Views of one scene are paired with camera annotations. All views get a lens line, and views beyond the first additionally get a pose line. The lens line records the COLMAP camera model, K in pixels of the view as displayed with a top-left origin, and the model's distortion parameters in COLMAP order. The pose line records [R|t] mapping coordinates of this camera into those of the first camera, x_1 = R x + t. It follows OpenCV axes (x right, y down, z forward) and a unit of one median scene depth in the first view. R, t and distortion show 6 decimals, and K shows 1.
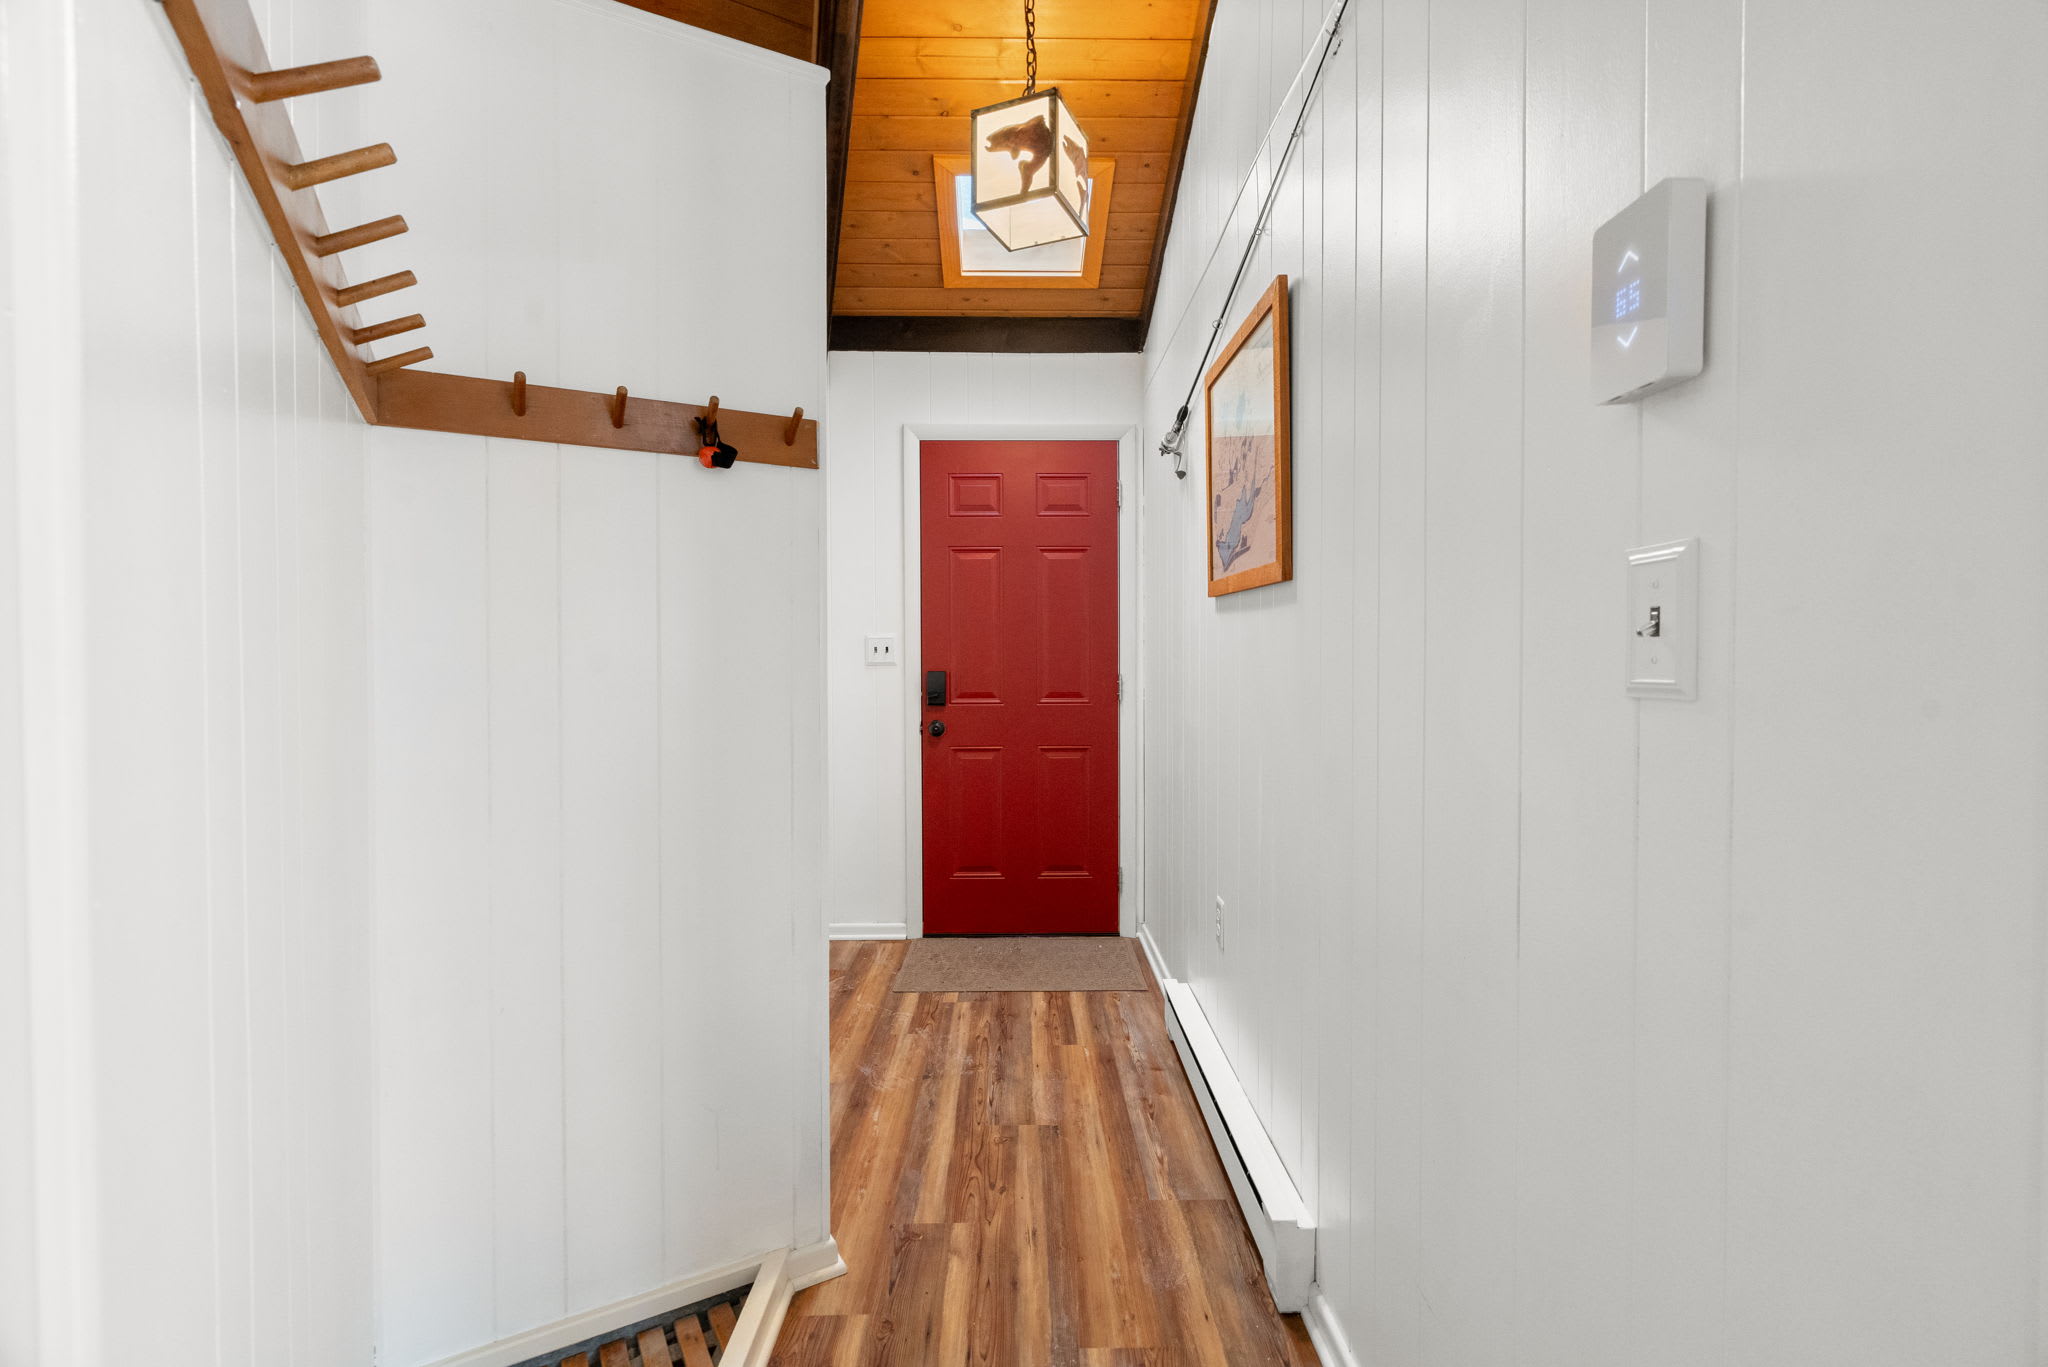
lens RADIAL K [[898.5, 0, 1033.4], [0, 898.5, 679.4], [0, 0, 1]] dist [-0.002032, 0.000352]
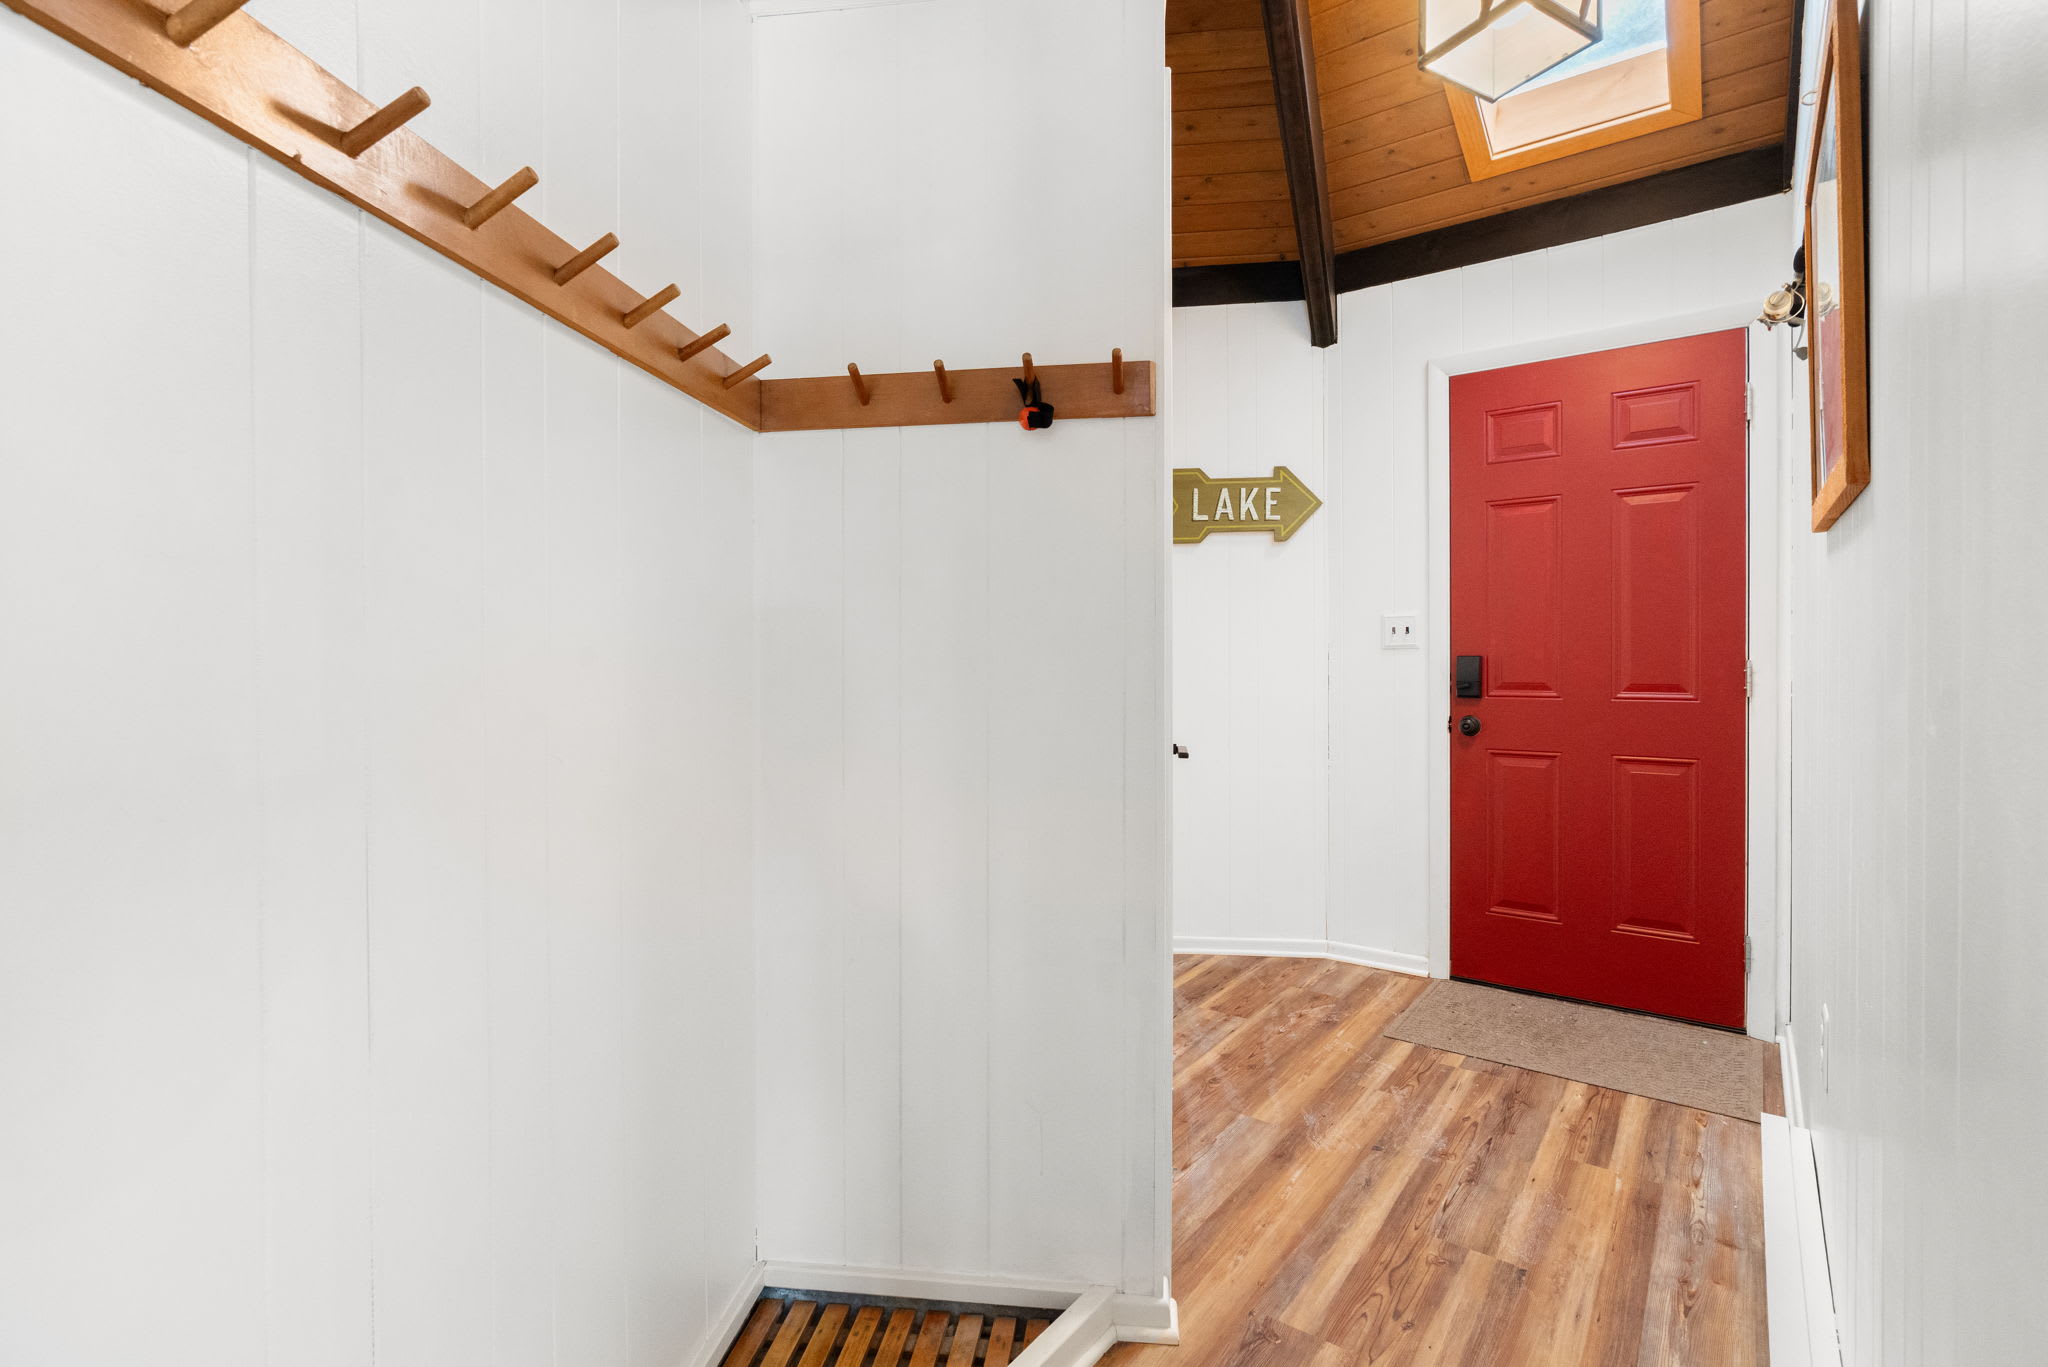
lens RADIAL K [[942.2, 0, 1060.7], [0, 942.2, 666.7], [0, 0, 1]] dist [-0.004441, 0.001236]
pose [[0.798162, 0.005400, -0.602419, 0.132742], [-0.009068, 0.999954, -0.003051, 0.008185], [0.602375, 0.007898, 0.798174, 0.113984]]
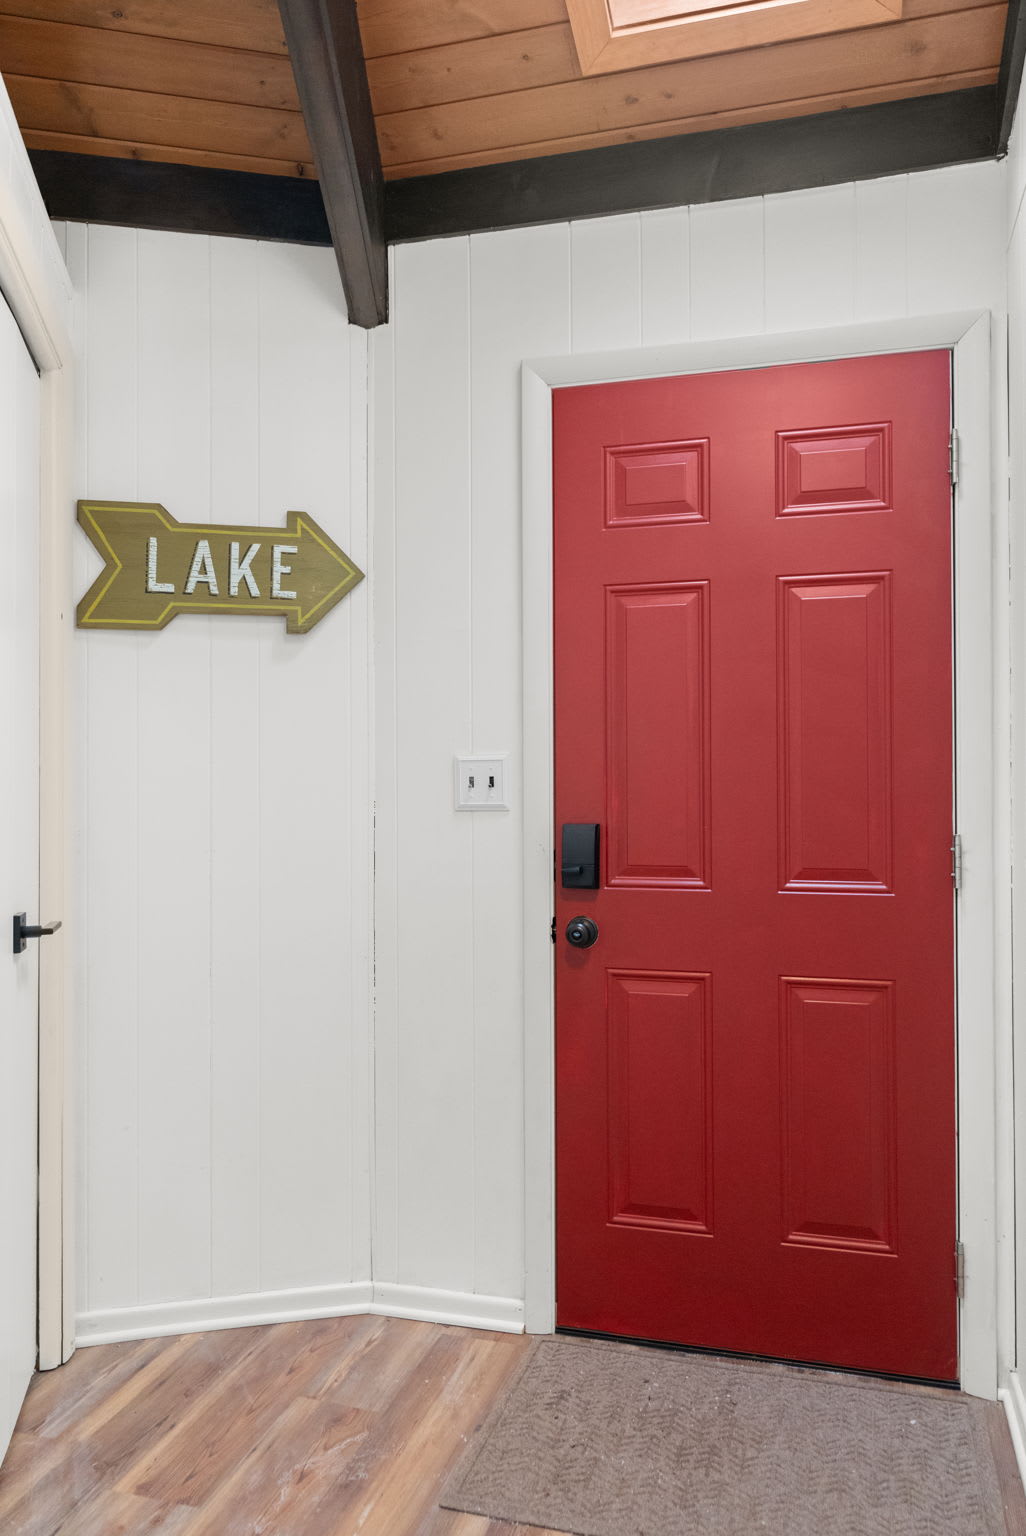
lens RADIAL K [[1111.9, 0, 525.7], [0, 1111.9, 773.4], [0, 0, 1]] dist [0.000527, 0.002530]
pose [[0.954457, -0.002028, -0.298340, 0.065088], [-0.005934, 0.999650, -0.025779, -0.025447], [0.298288, 0.026375, 0.954111, 0.444907]]
